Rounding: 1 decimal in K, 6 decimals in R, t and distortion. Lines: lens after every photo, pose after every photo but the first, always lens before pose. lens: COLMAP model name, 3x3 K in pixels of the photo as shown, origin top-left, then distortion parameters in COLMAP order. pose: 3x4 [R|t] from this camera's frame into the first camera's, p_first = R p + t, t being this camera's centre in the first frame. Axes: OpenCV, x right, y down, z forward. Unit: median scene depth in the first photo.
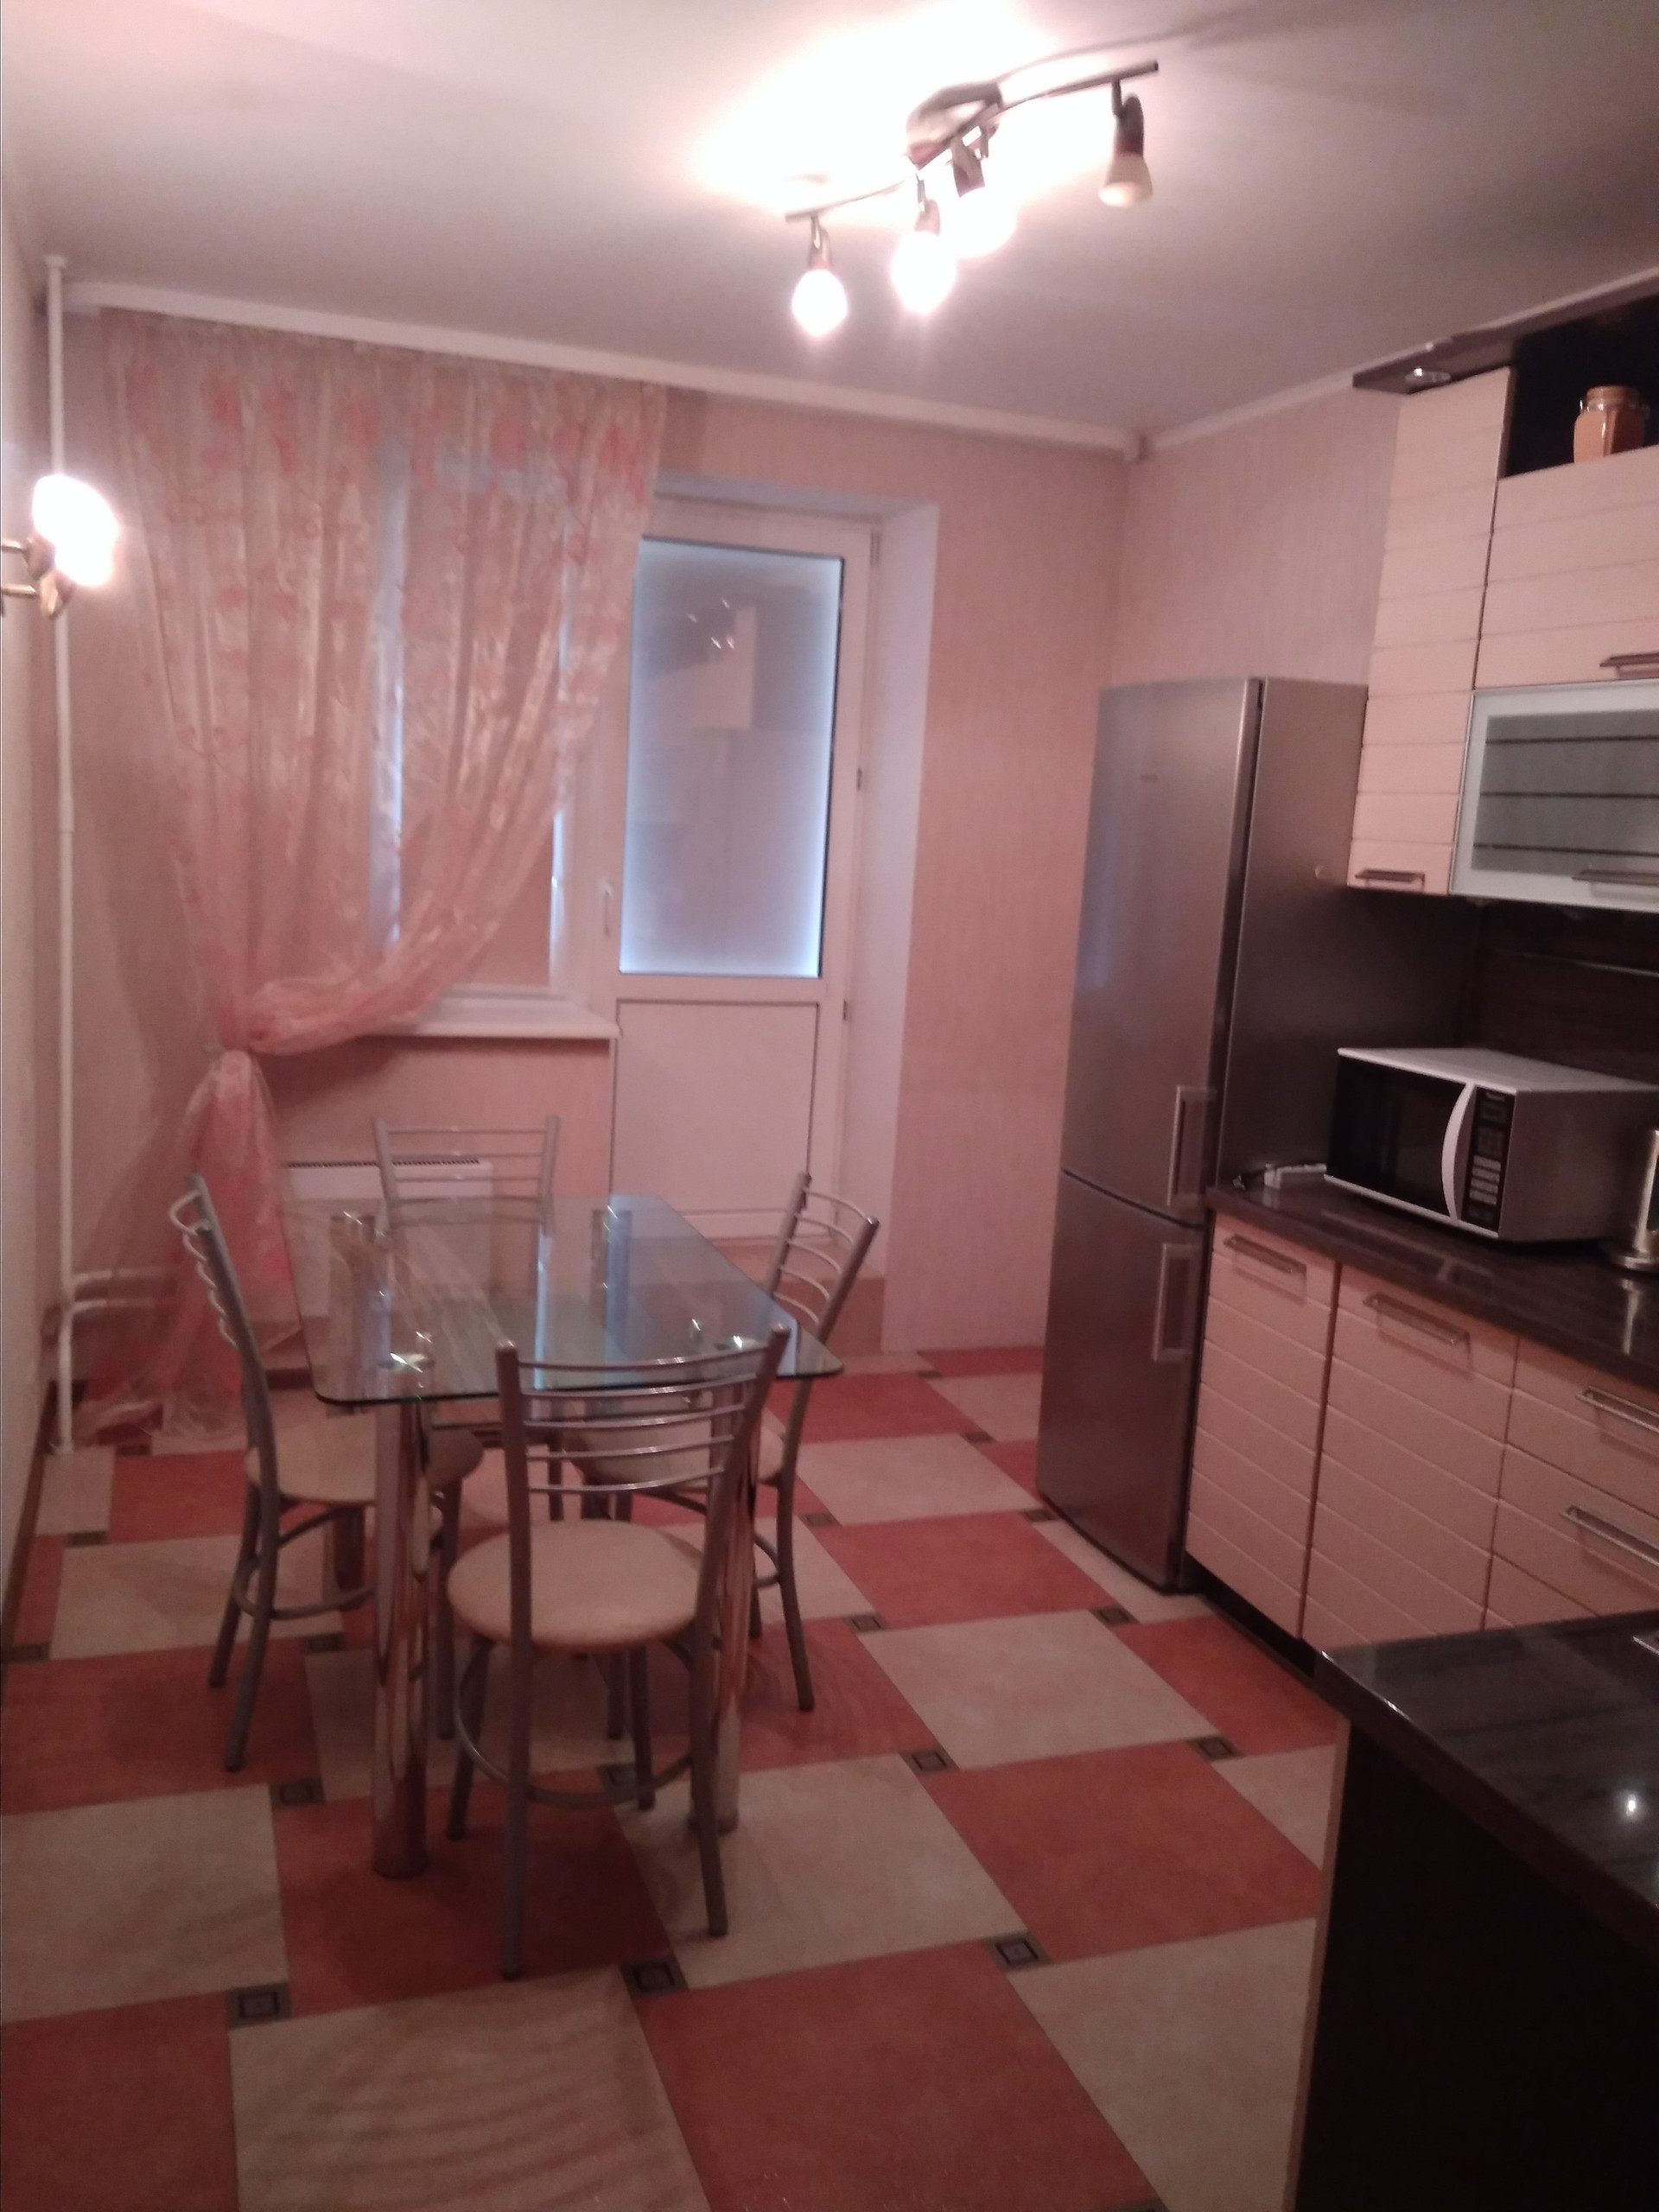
lens RADIAL K [[1799.8, 0, 821.0], [0, 1799.8, 1110.7], [0, 0, 1]] dist [0.115758, -0.209986]
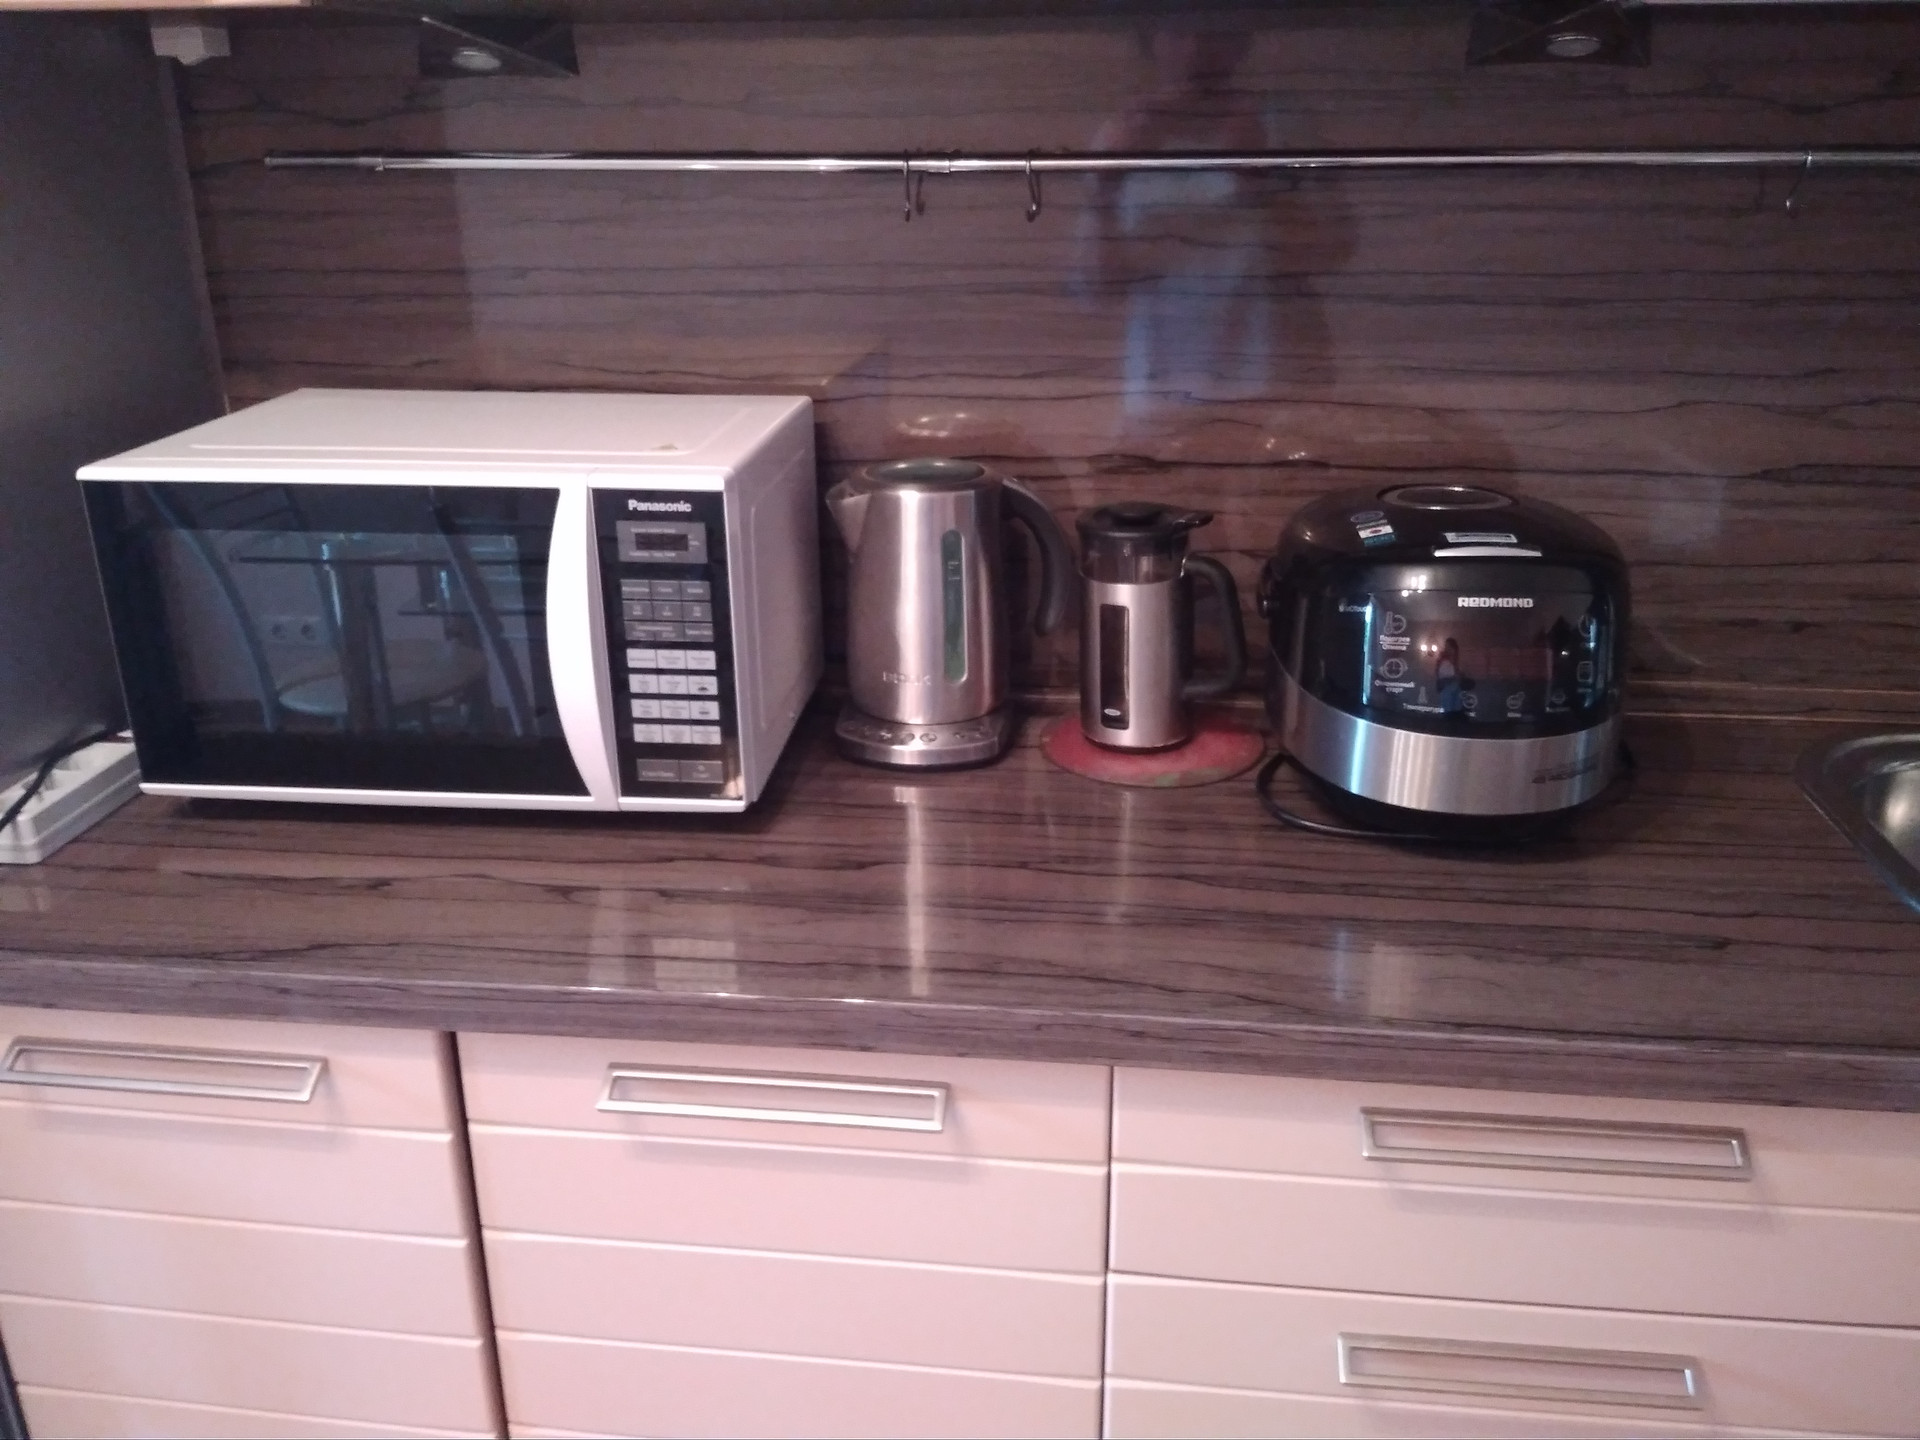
lens RADIAL K [[1560.9, 0, 927.9], [0, 1560.9, 718.3], [0, 0, 1]] dist [0.052230, -0.092737]
pose [[0.448696, -0.378183, 0.809722, 0.087466], [0.184470, 0.925730, 0.330143, -0.068343], [-0.874439, 0.001235, 0.485134, 0.760195]]
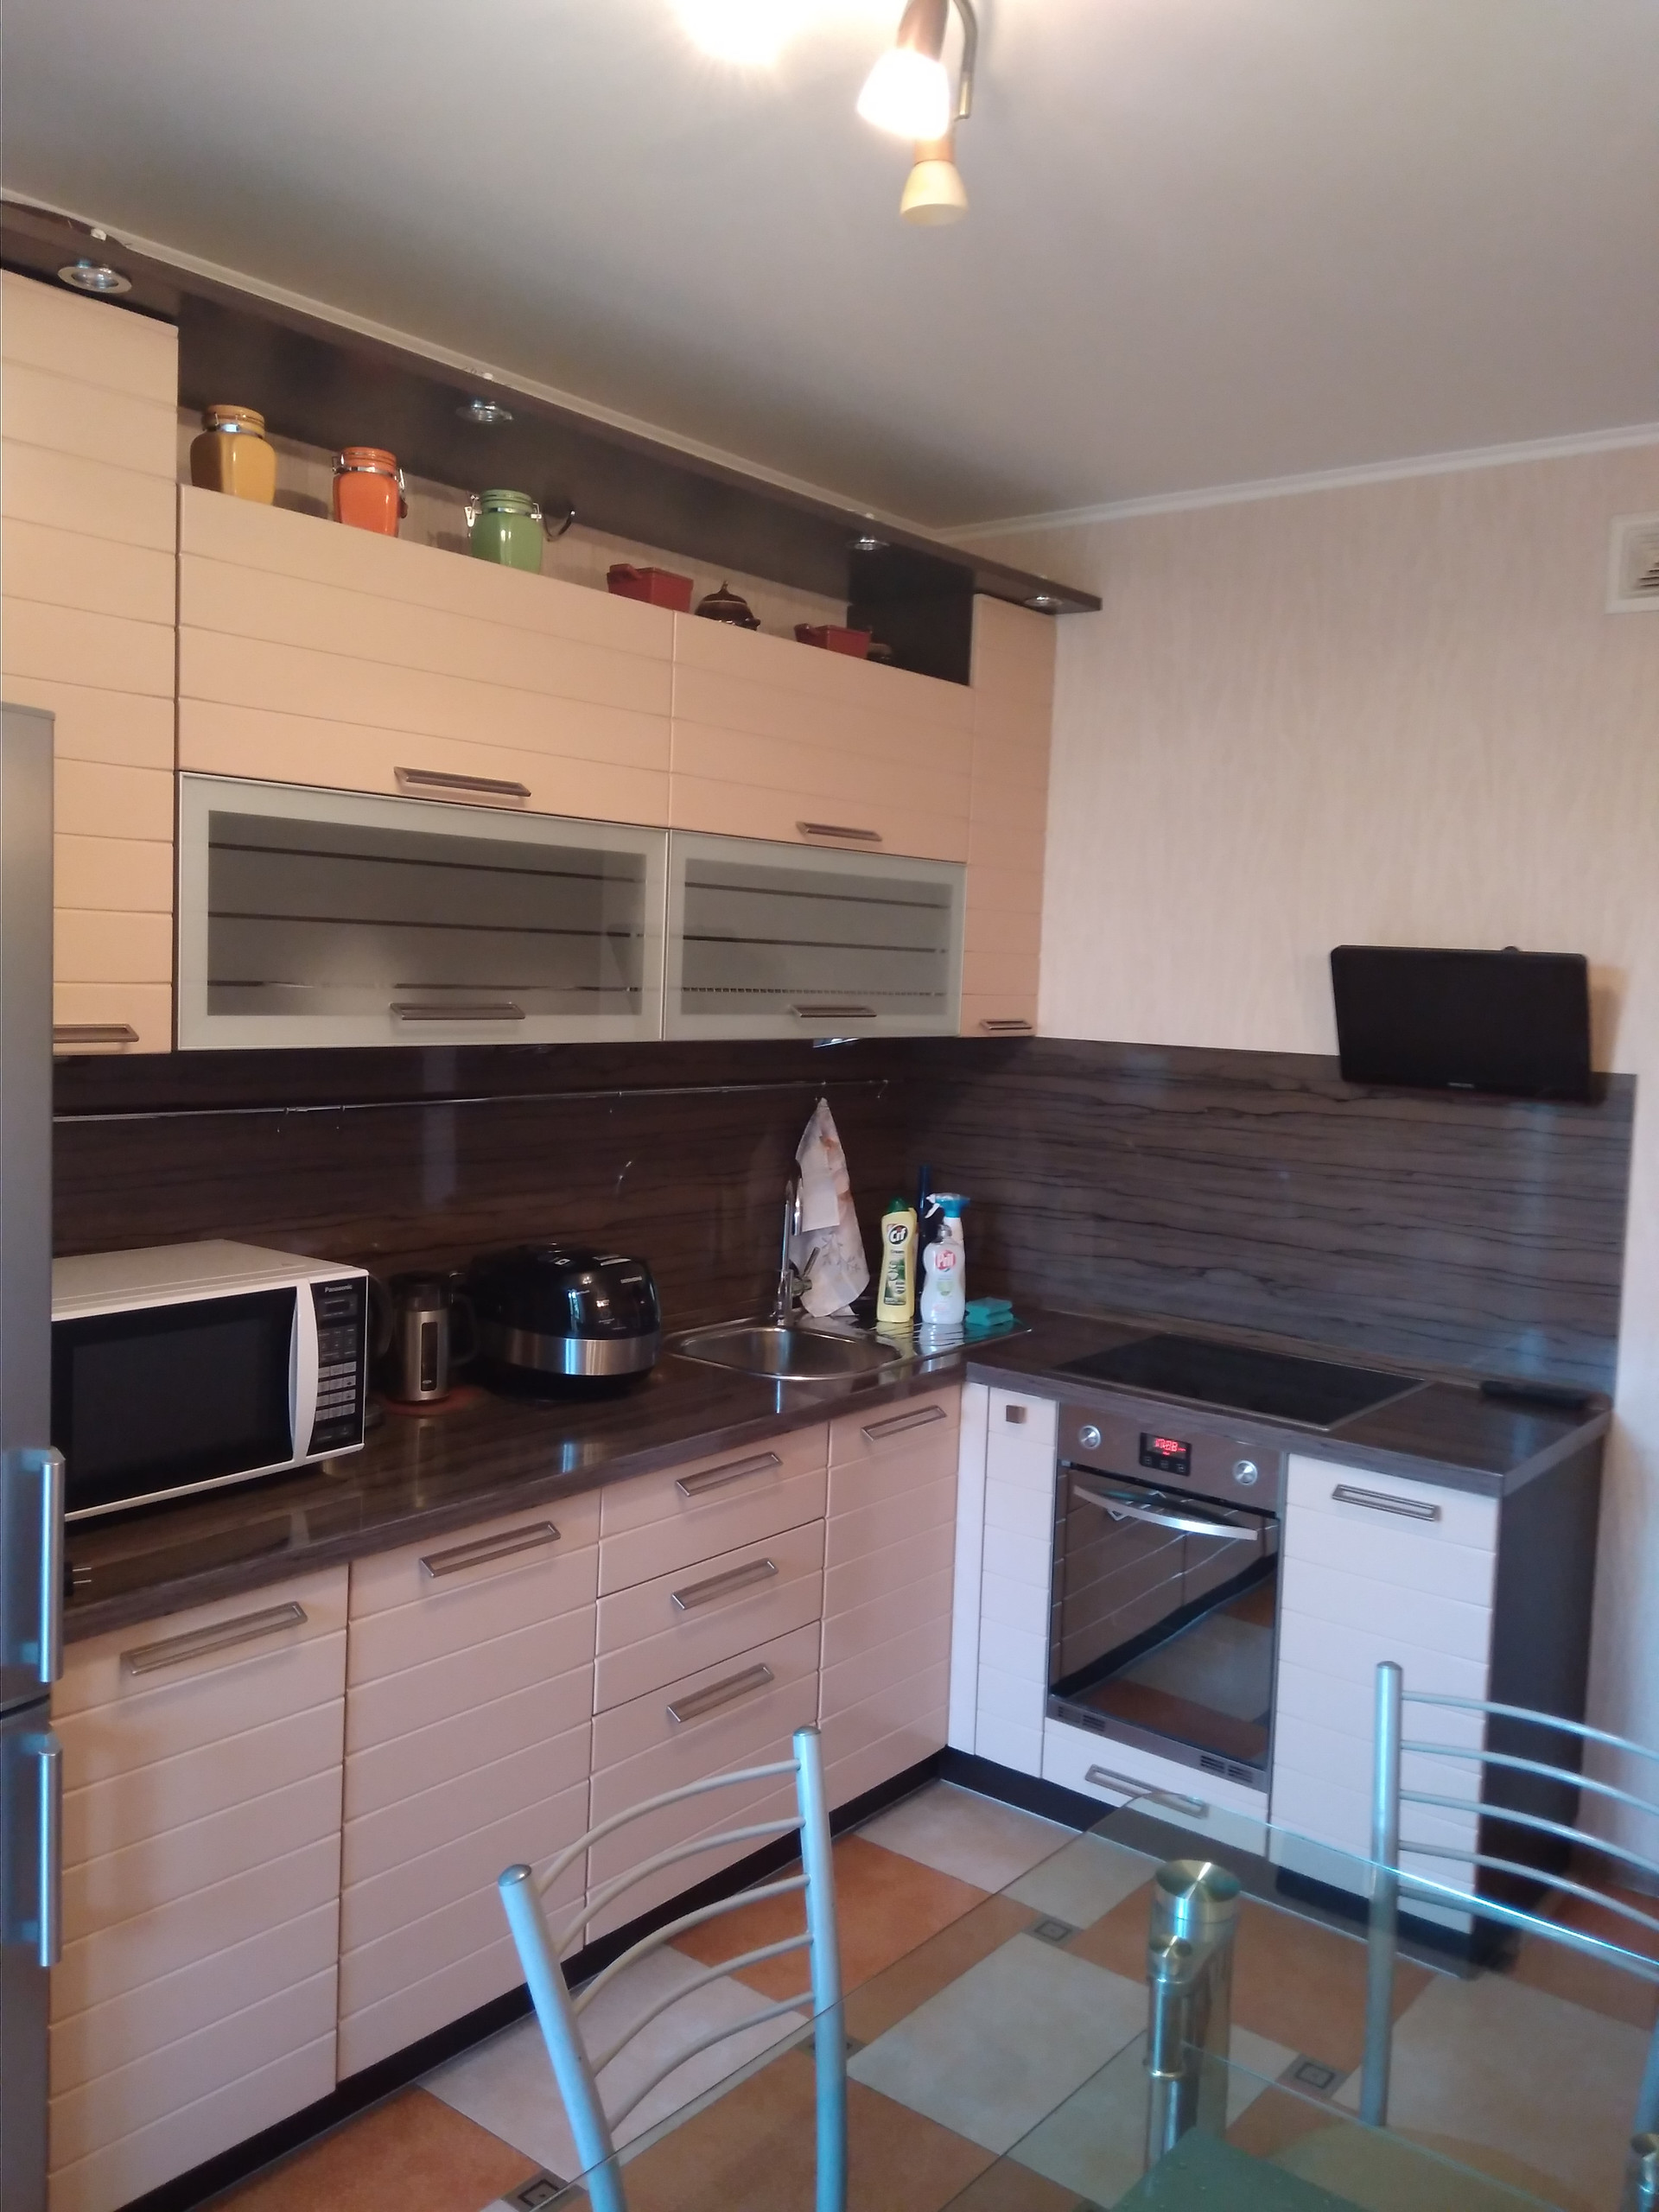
lens RADIAL K [[1799.8, 0, 821.0], [0, 1799.8, 1110.7], [0, 0, 1]] dist [0.115758, -0.209986]
pose [[-0.520108, -0.151012, 0.840644, -0.407101], [0.072482, 0.972891, 0.219614, -0.243866], [-0.851019, 0.175155, -0.495063, 1.185555]]
